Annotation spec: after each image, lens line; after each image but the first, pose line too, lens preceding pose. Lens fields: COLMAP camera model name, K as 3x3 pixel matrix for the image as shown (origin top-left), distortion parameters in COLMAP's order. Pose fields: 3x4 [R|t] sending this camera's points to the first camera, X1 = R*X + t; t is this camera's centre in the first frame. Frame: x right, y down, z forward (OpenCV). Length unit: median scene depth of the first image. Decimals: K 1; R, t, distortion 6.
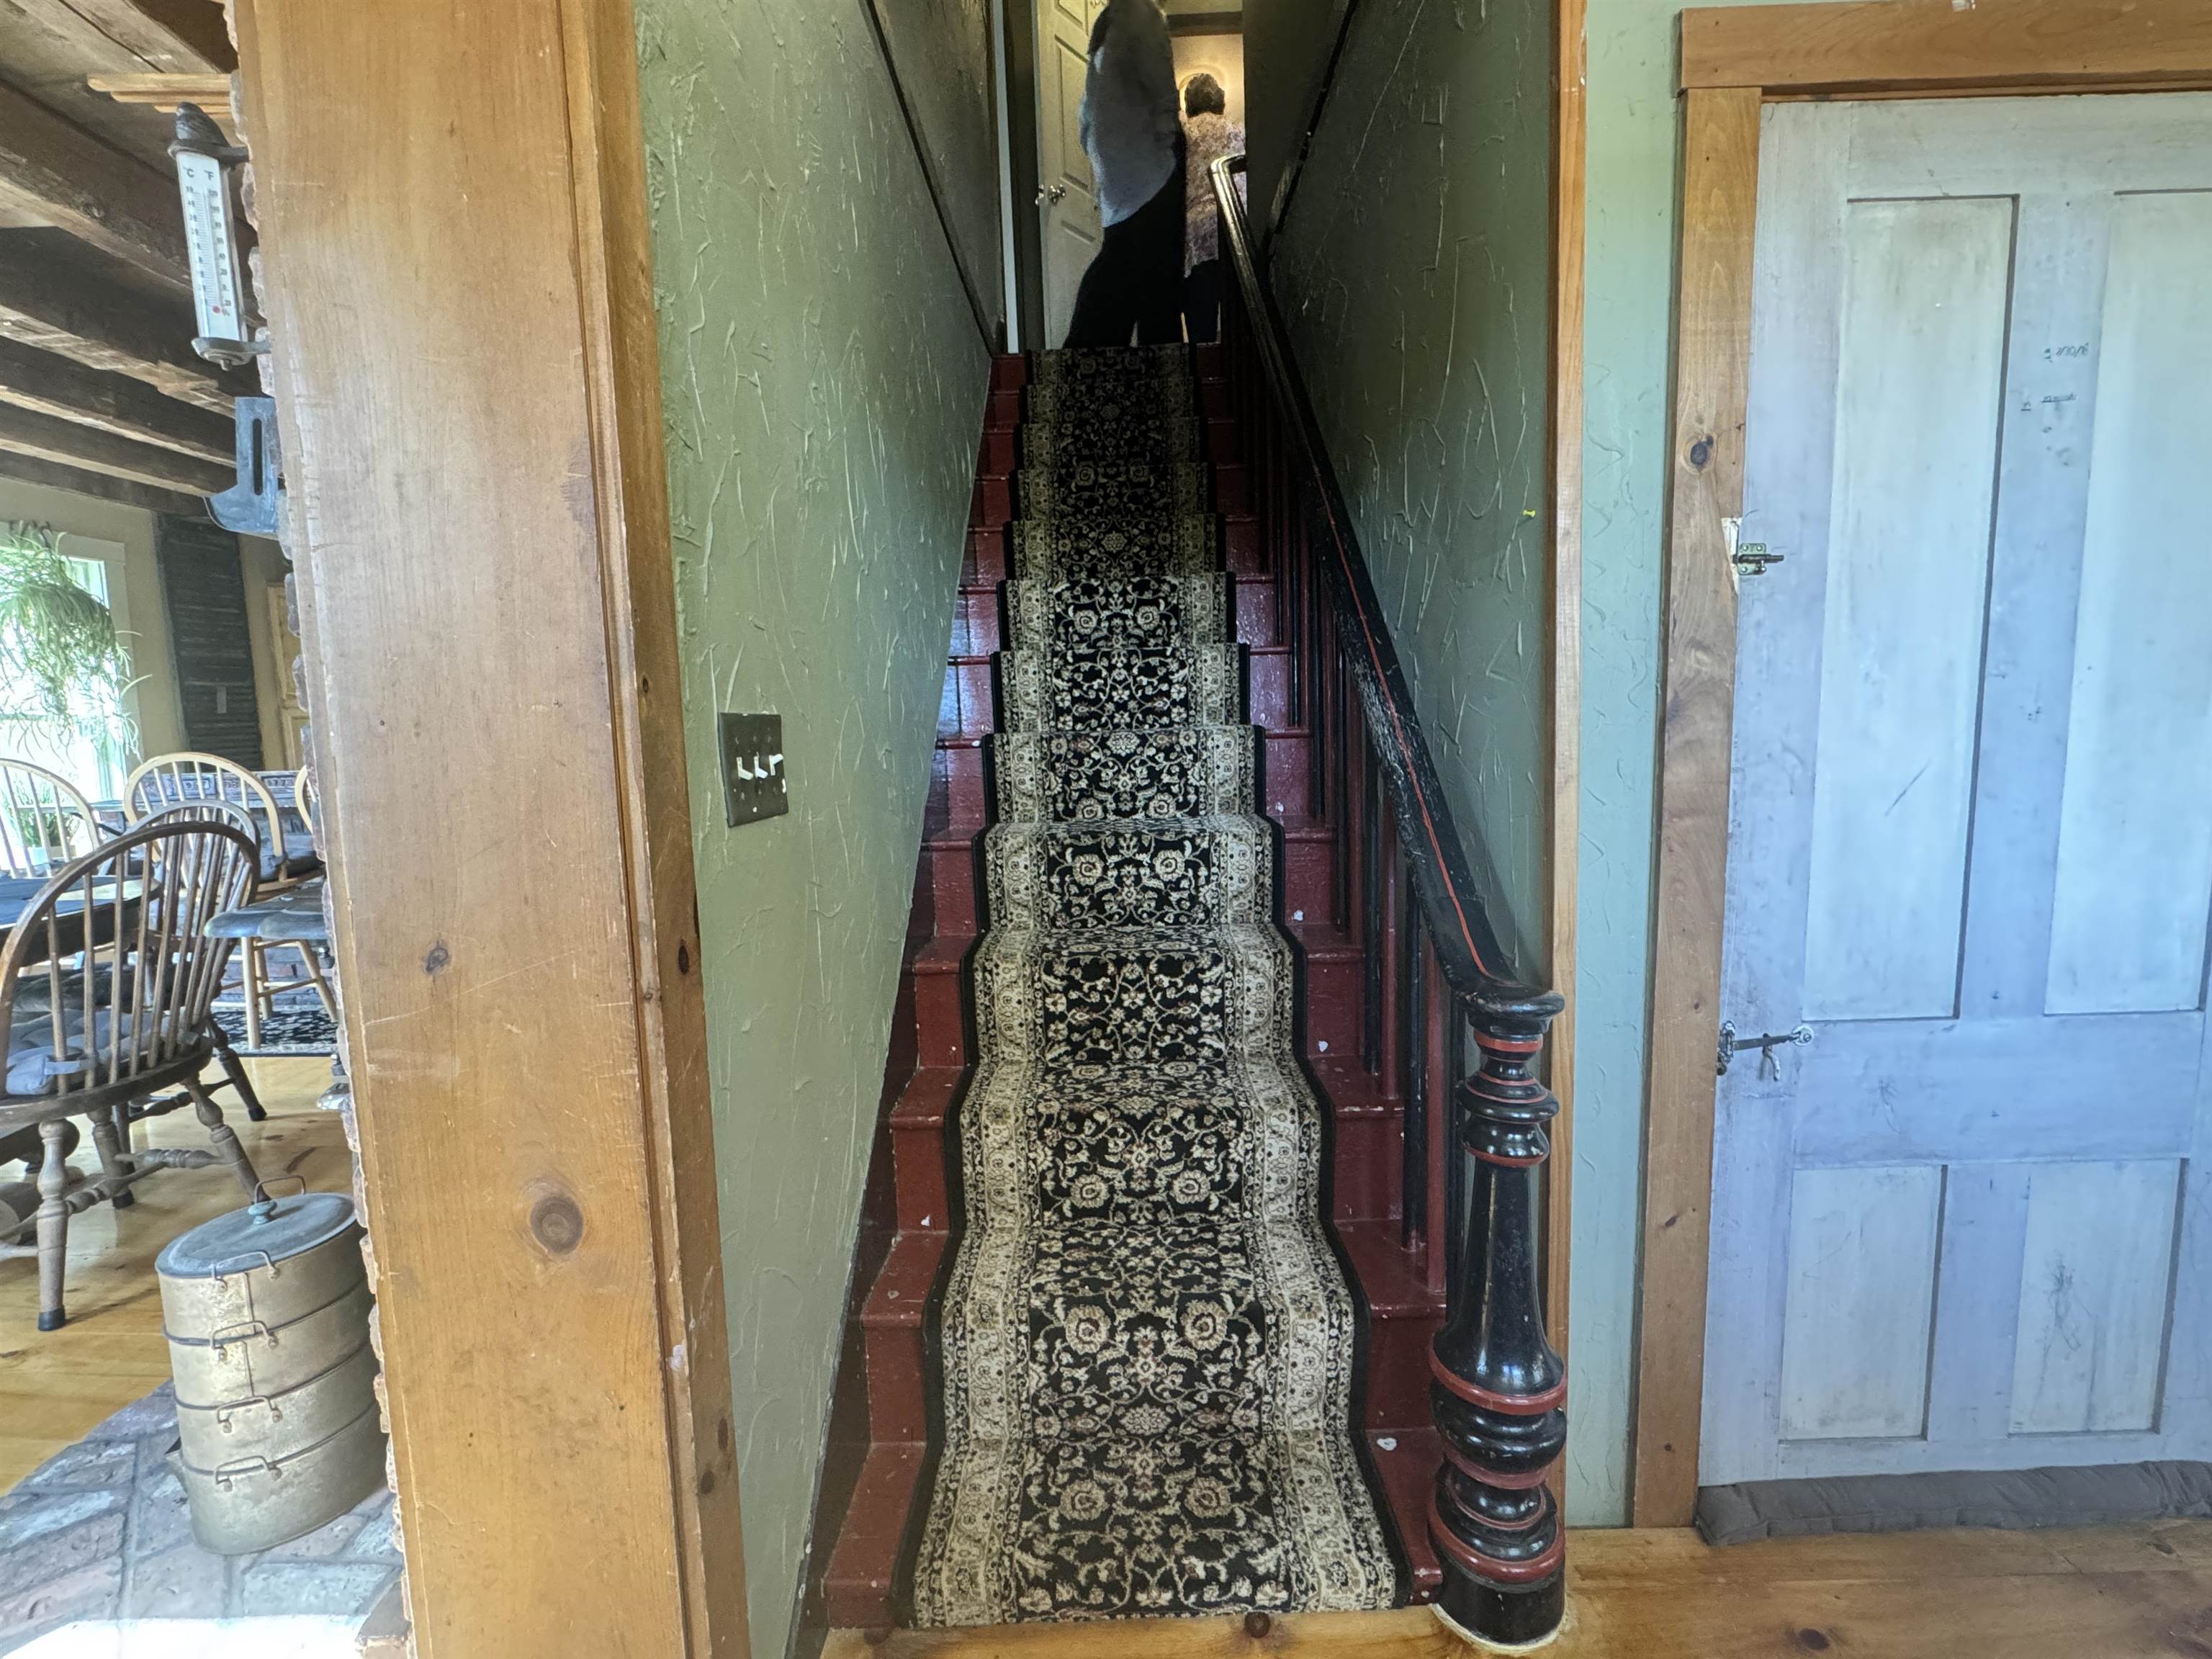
lens RADIAL K [[950.6, 0, 1102.0], [0, 950.6, 830.6], [0, 0, 1]] dist [-0.002733, -0.000397]
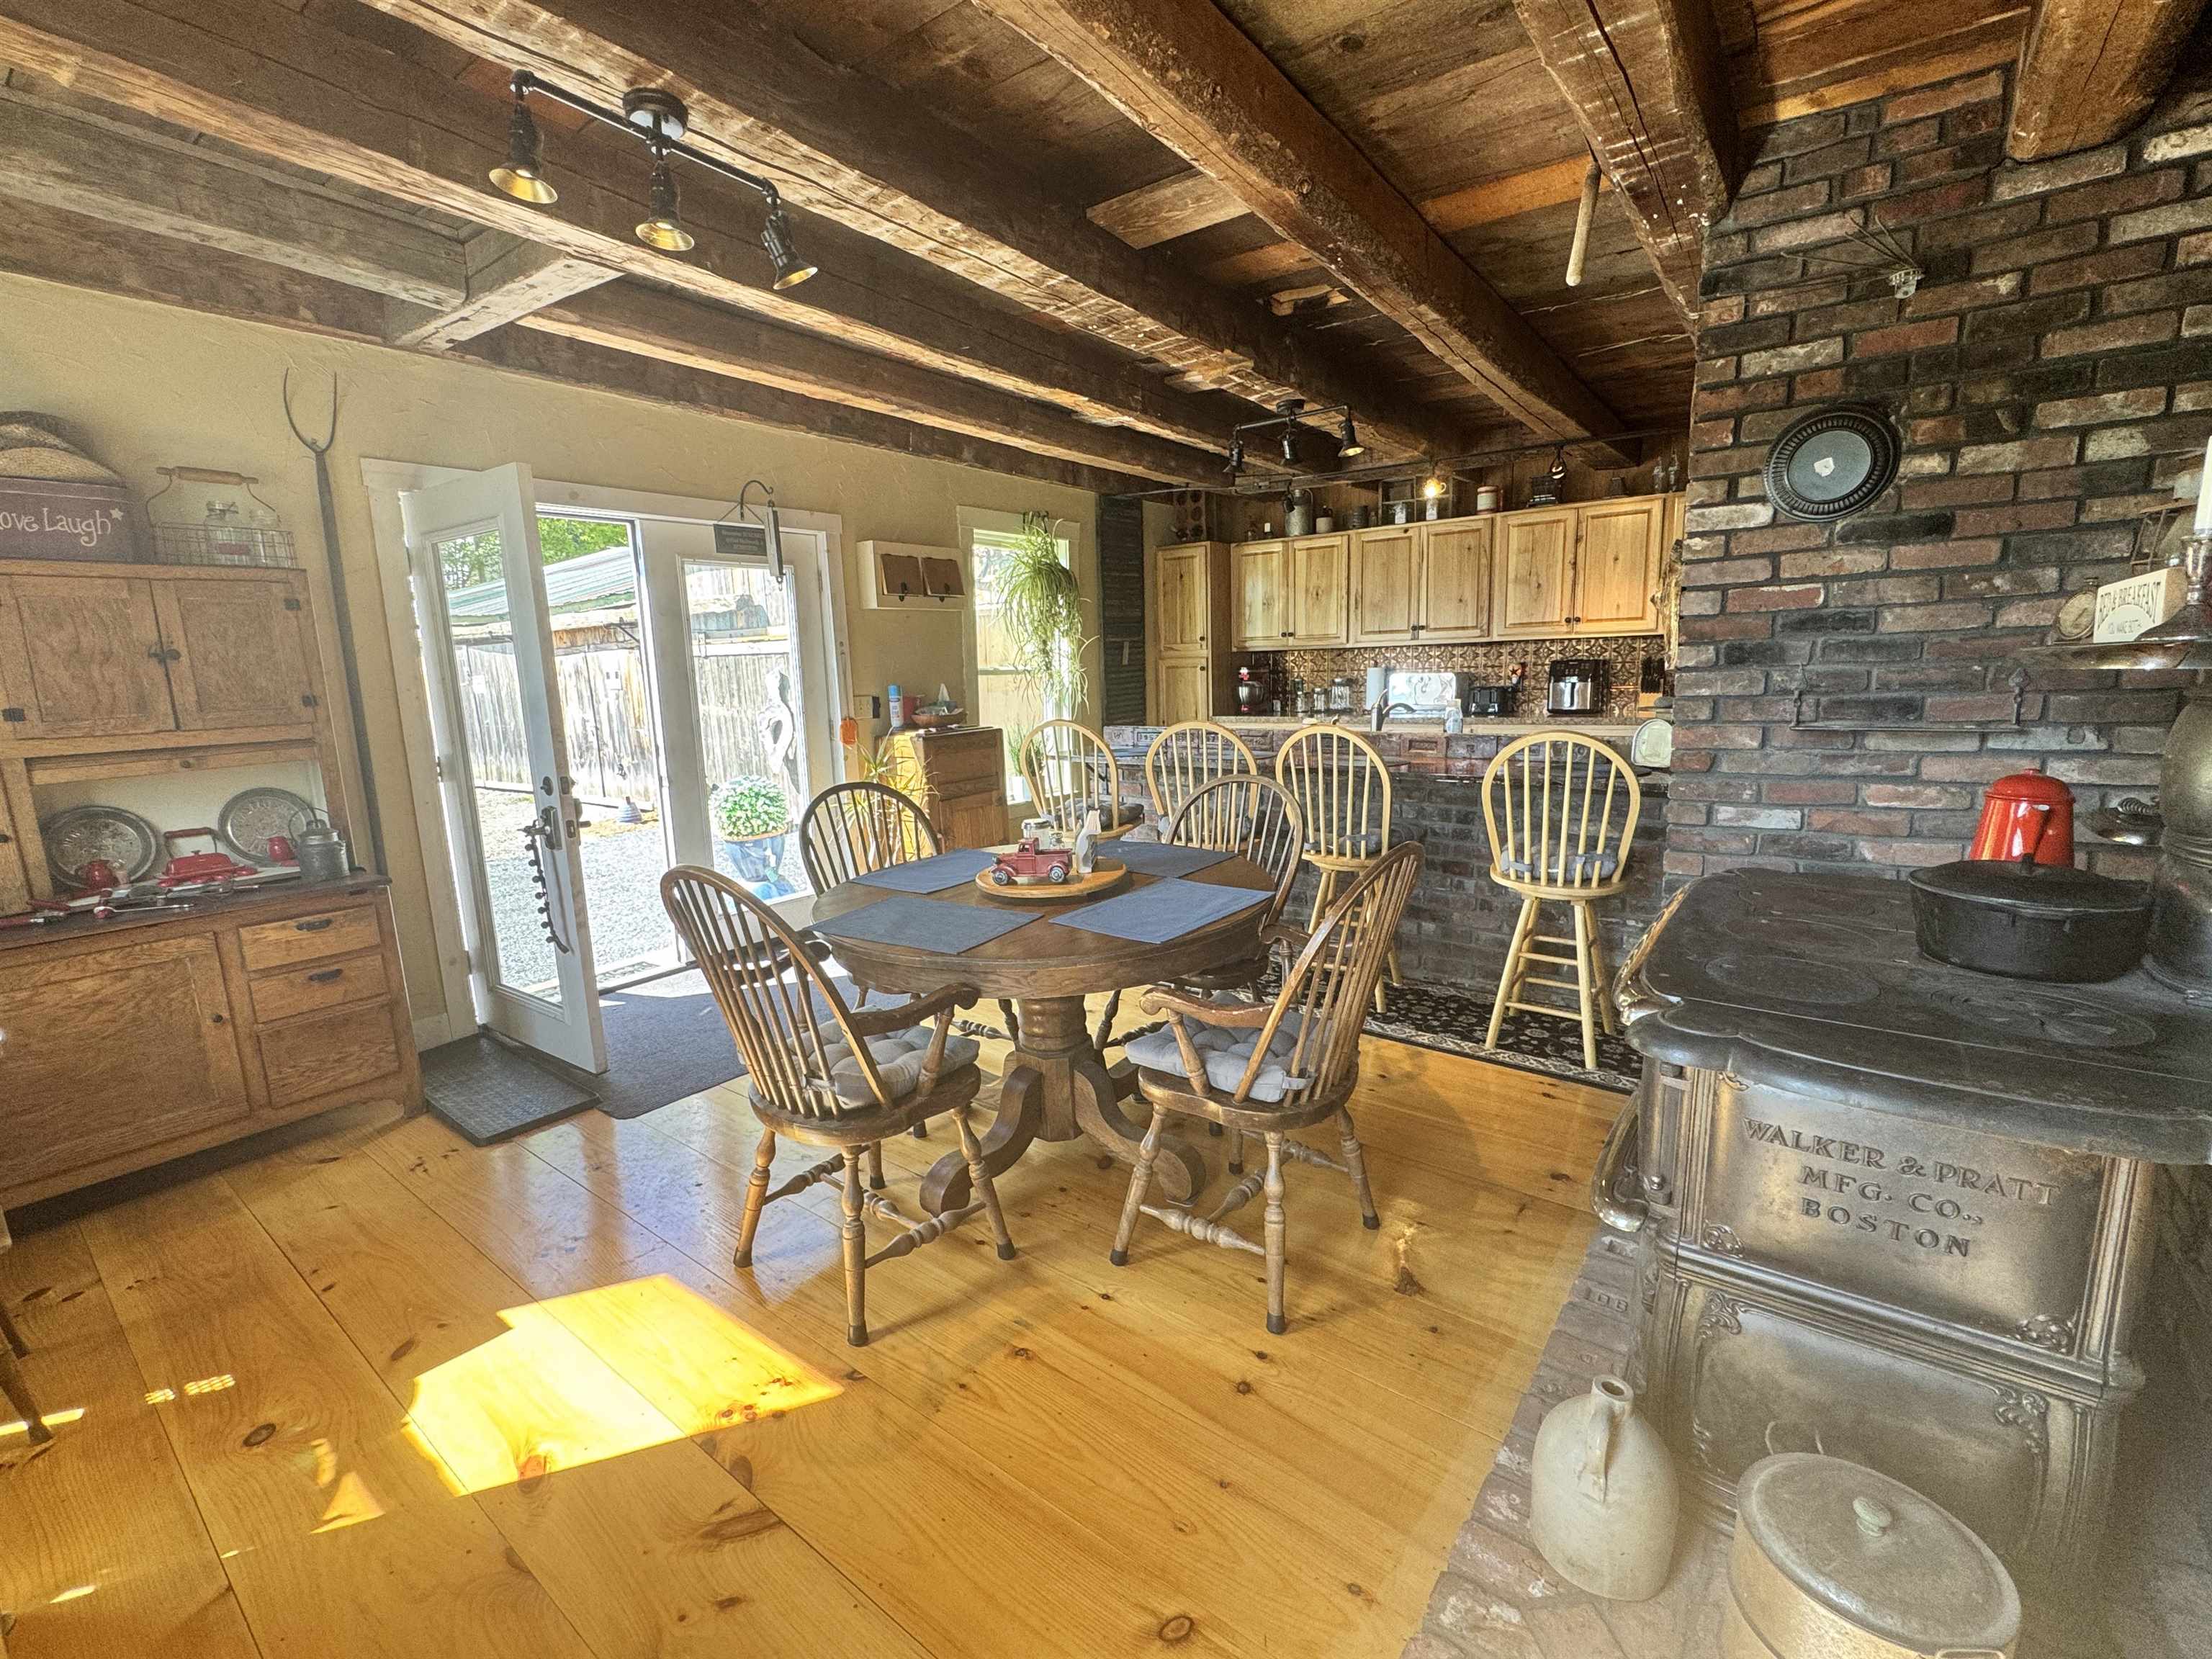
lens RADIAL K [[950.6, 0, 1105.6], [0, 950.6, 829.4], [0, 0, 1]] dist [-0.002733, -0.000397]
pose [[0.812132, 0.106056, -0.573753, -0.321022], [-0.059386, 0.993260, 0.099540, -0.047687], [0.580443, -0.046767, 0.812957, 0.034377]]
